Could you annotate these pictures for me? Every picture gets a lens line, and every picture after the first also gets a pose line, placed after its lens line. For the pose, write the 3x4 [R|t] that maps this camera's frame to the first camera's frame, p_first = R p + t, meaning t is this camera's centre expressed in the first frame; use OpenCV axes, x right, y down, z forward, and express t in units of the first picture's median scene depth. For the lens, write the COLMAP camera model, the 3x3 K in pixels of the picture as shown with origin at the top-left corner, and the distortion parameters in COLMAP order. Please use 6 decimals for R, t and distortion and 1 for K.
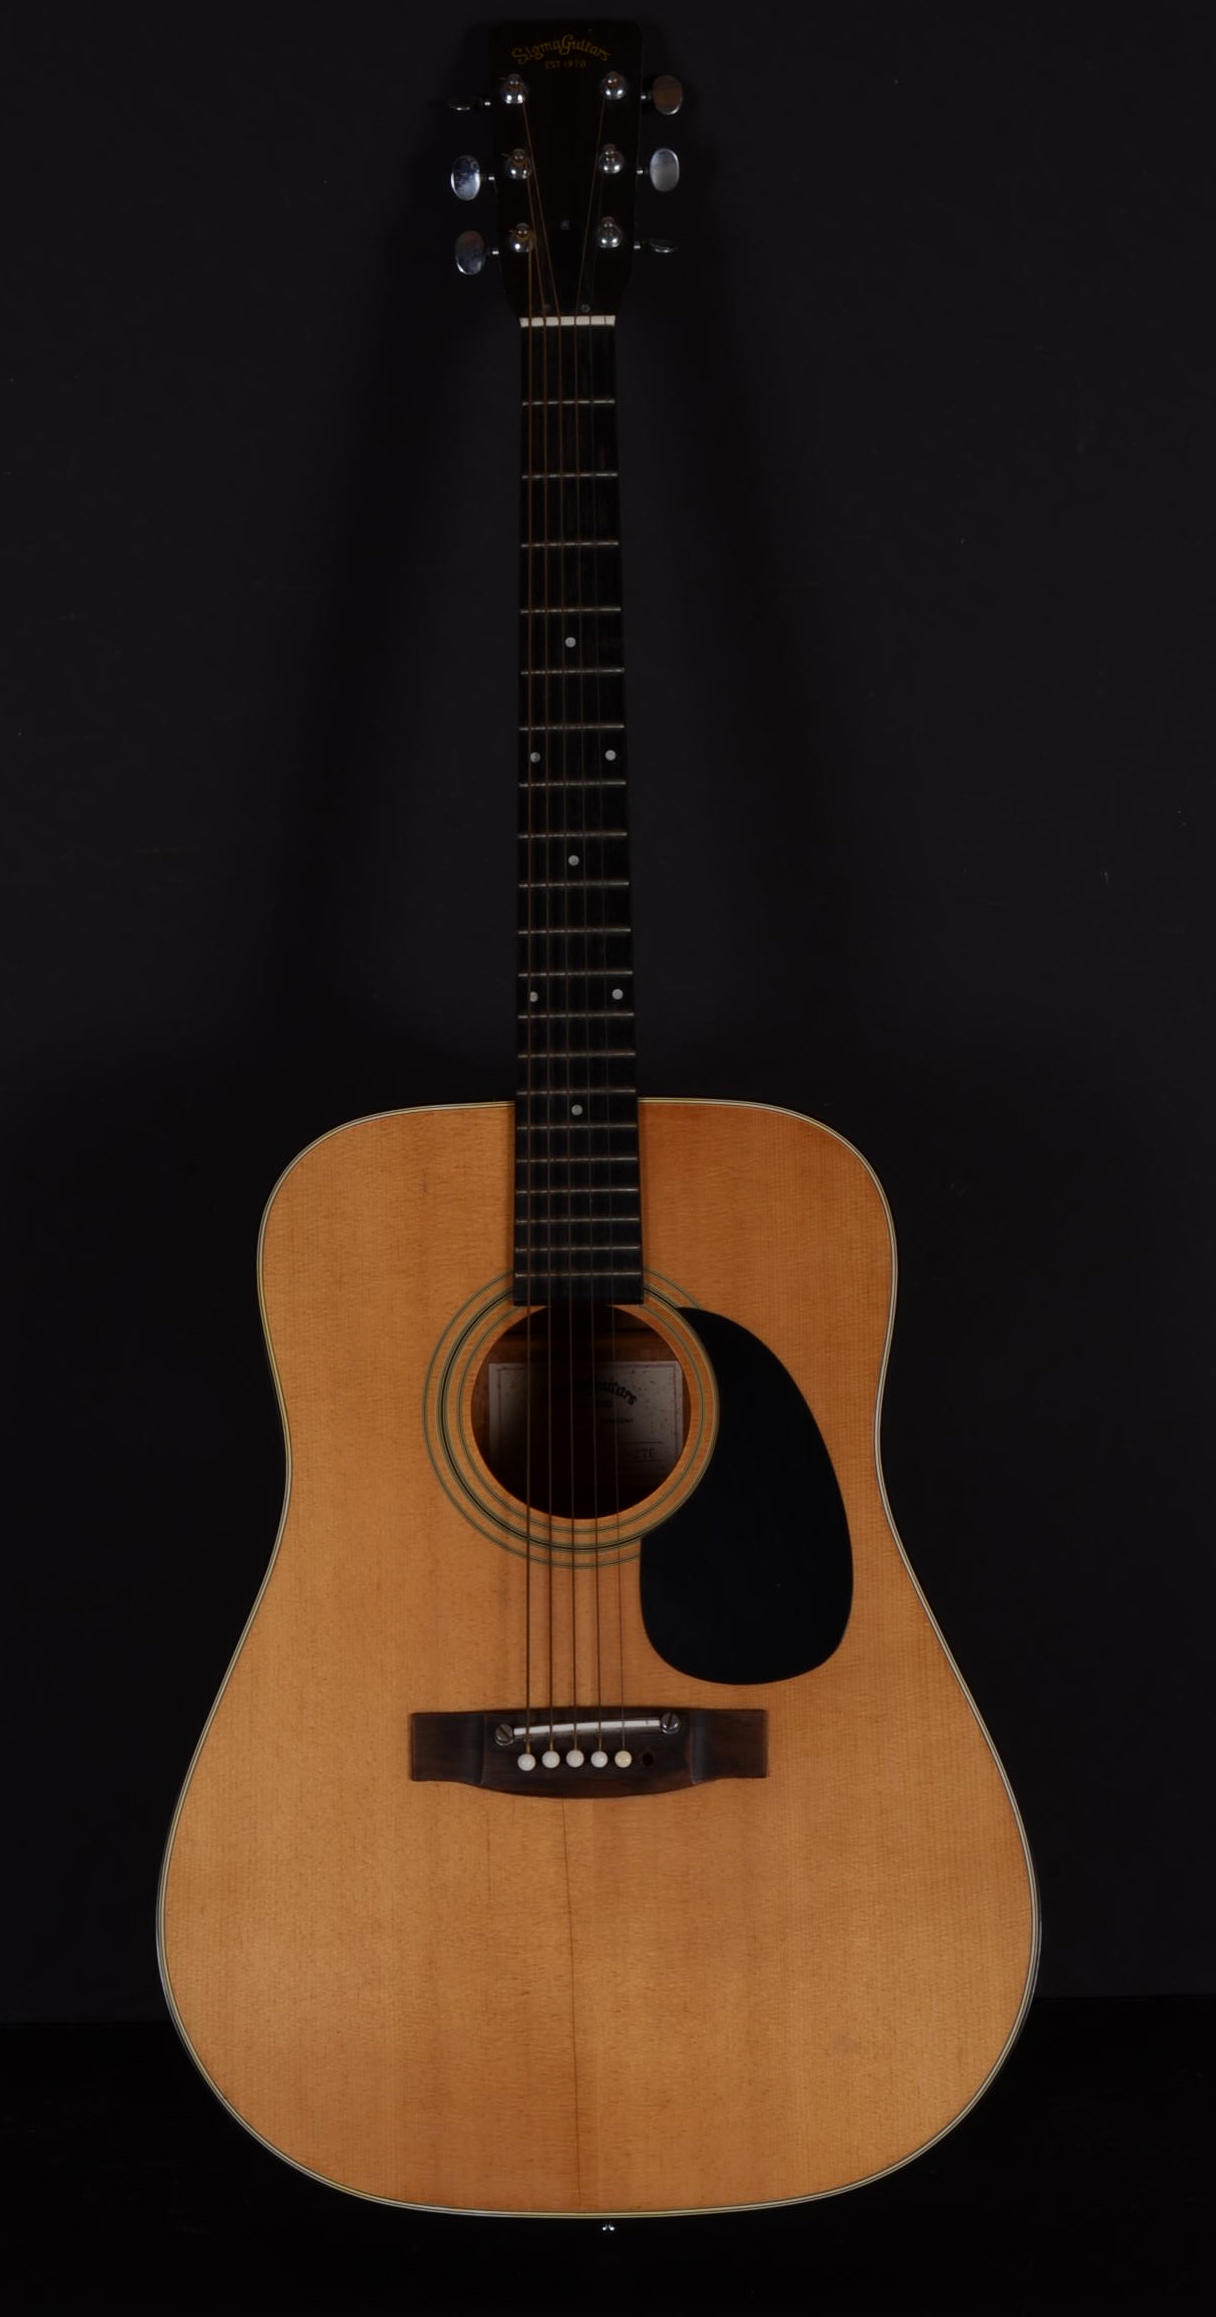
lens RADIAL K [[4017.7, 0, 530.3], [0, 4017.7, 1205.5], [0, 0, 1]] dist [0.174975, 0.000000]
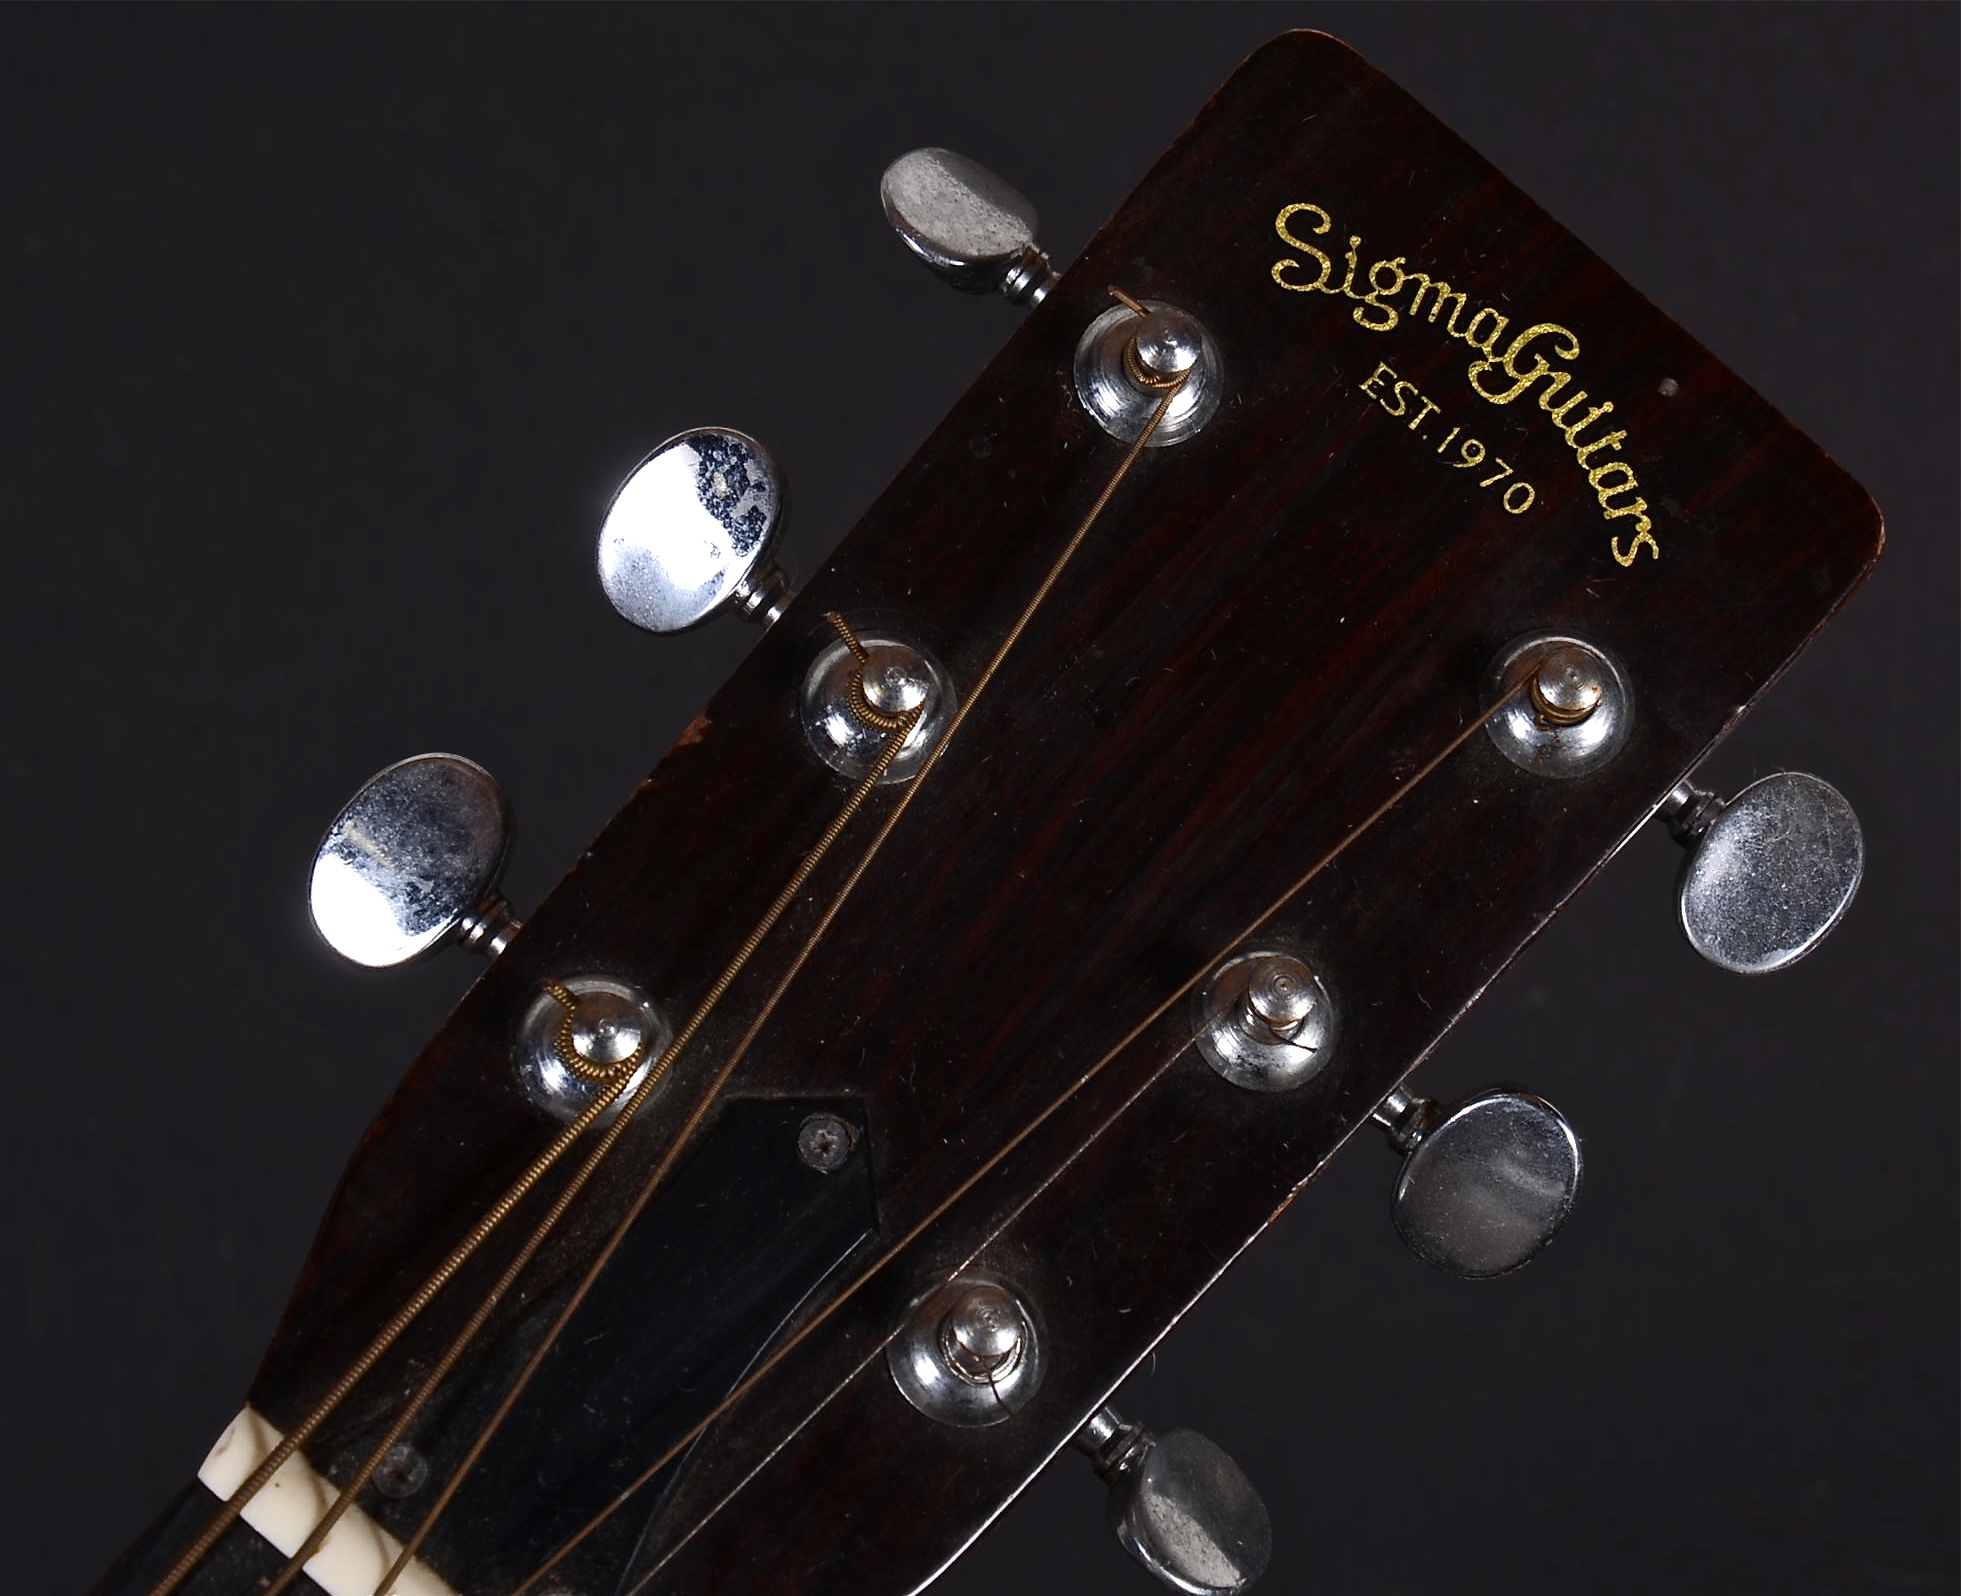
lens RADIAL K [[5311.3, 0, 979.4], [0, 5311.3, 797.0], [0, 0, 1]] dist [-0.053375, 0.000000]
pose [[0.751153, 0.659610, -0.026166, 0.009753], [-0.659377, 0.751599, 0.017911, -0.262068], [0.031480, 0.003799, 0.999497, 0.764328]]
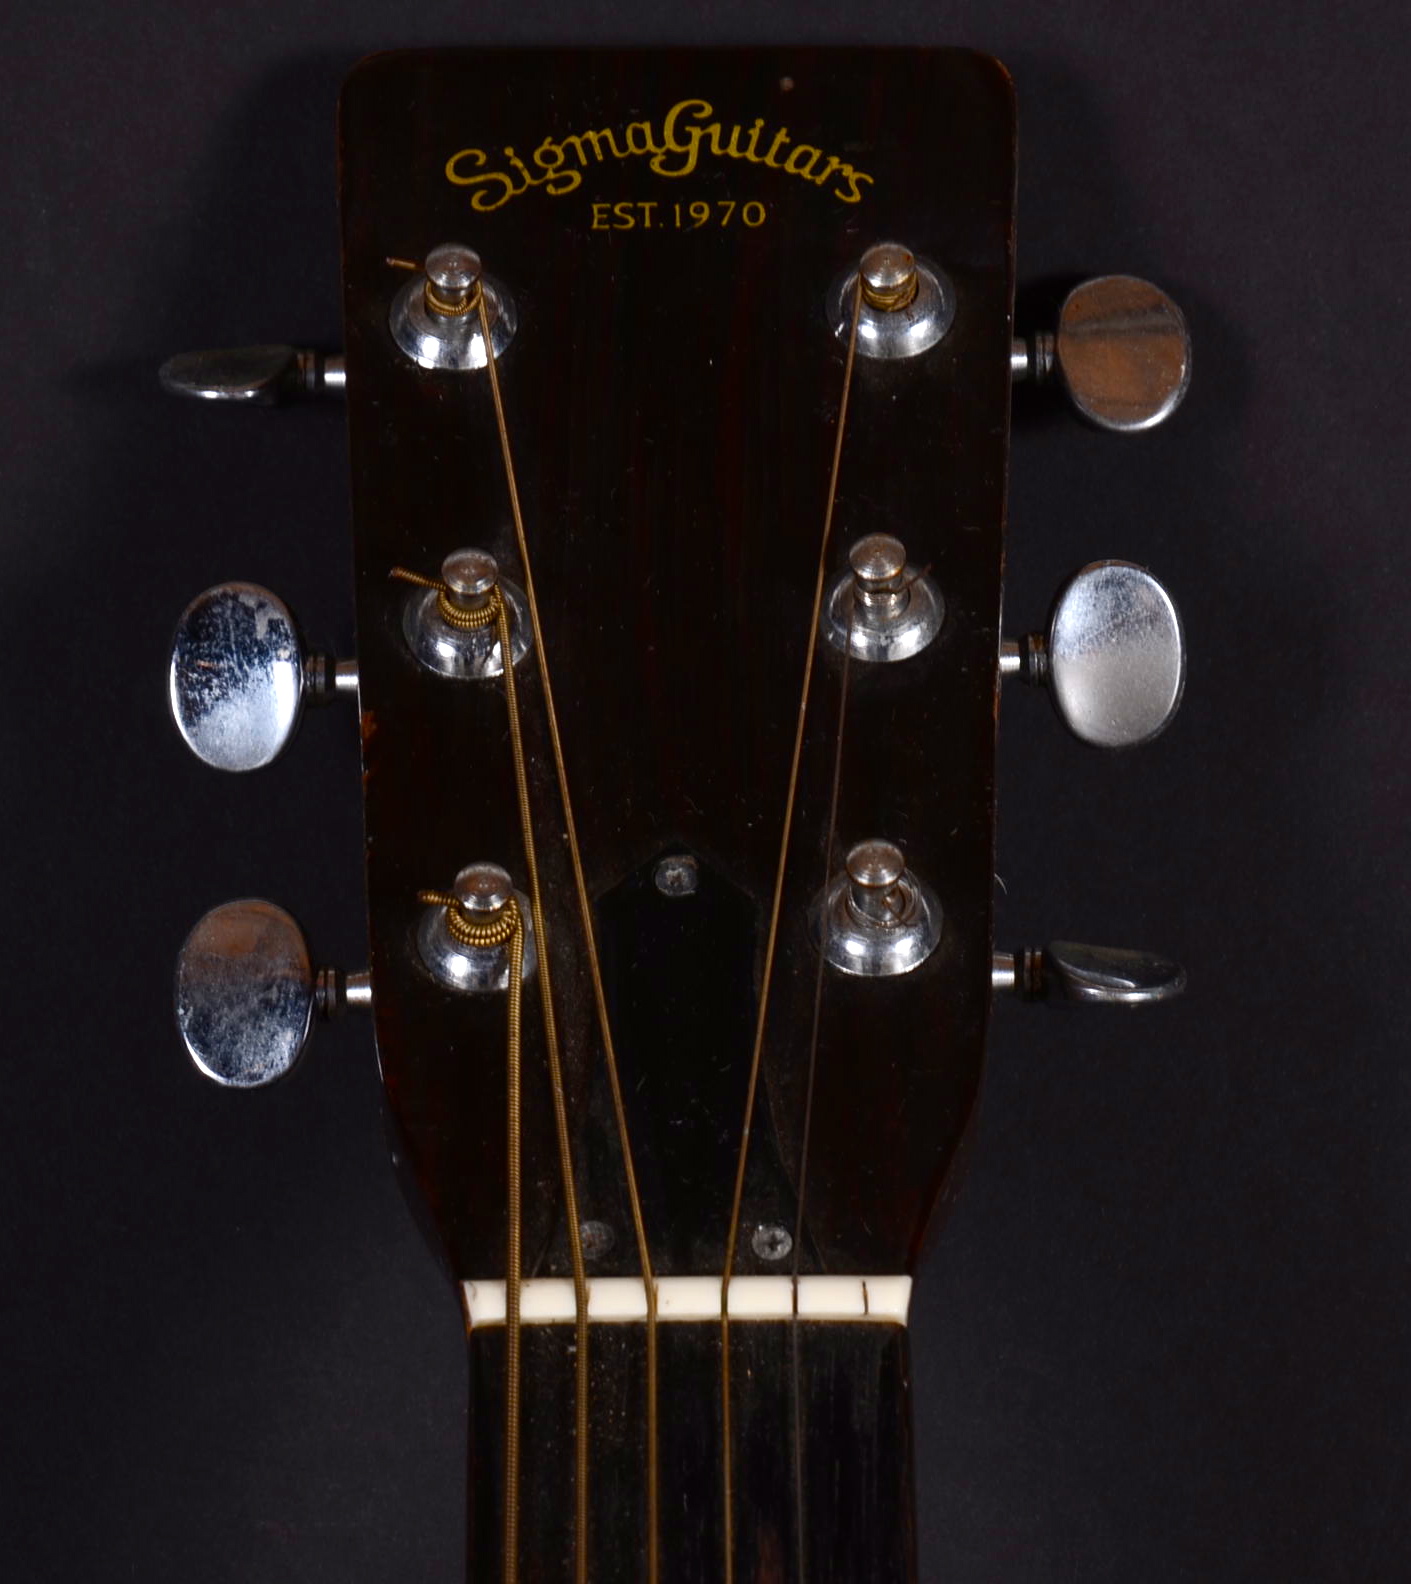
lens RADIAL K [[8947.5, 0, 704.9], [0, 8947.5, 792.0], [0, 0, 1]] dist [0.226774, 0.000000]
pose [[0.999681, 0.011807, 0.022336, -0.000761], [-0.005504, 0.964625, -0.263568, -0.118784], [-0.024658, 0.263361, 0.964382, 0.533659]]
